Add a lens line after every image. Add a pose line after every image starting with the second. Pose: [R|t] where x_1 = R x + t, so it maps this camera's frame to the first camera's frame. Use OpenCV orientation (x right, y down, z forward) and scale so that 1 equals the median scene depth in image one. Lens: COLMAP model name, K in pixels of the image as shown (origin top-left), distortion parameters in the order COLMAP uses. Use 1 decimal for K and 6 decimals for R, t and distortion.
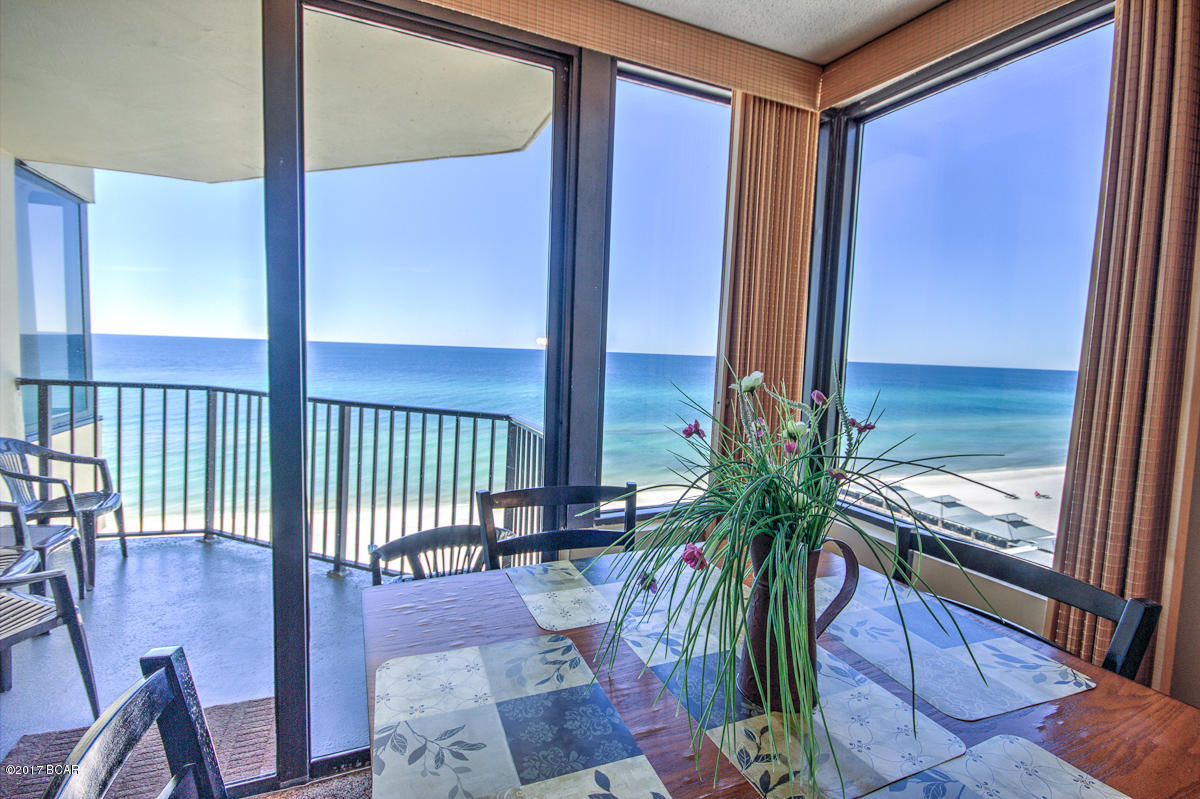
lens RADIAL K [[548.9, 0, 601.0], [0, 548.9, 394.8], [0, 0, 1]] dist [-0.025761, -0.001864]
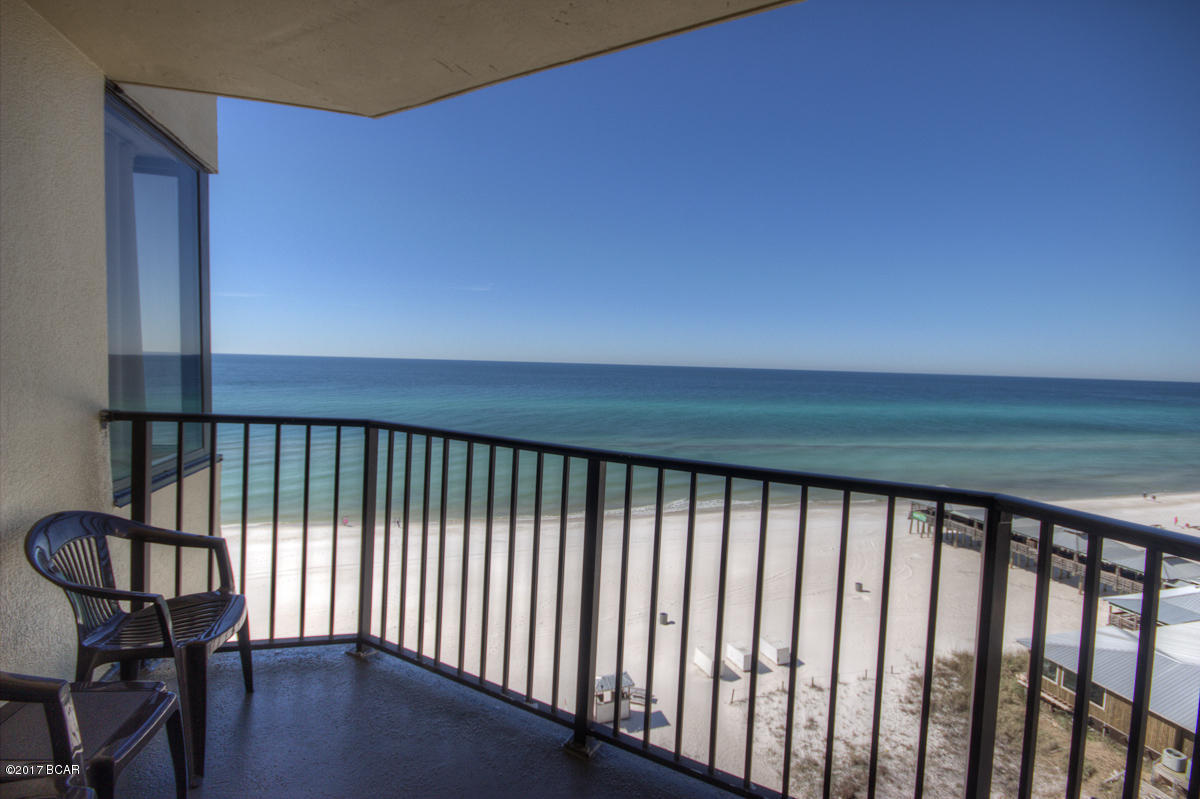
lens RADIAL K [[548.9, 0, 601.7], [0, 548.9, 391.2], [0, 0, 1]] dist [-0.025761, -0.001864]
pose [[0.989058, -0.003477, -0.147486, -0.366994], [-0.001833, 0.999355, -0.035853, -0.030854], [0.147516, 0.035731, 0.988414, 0.402898]]
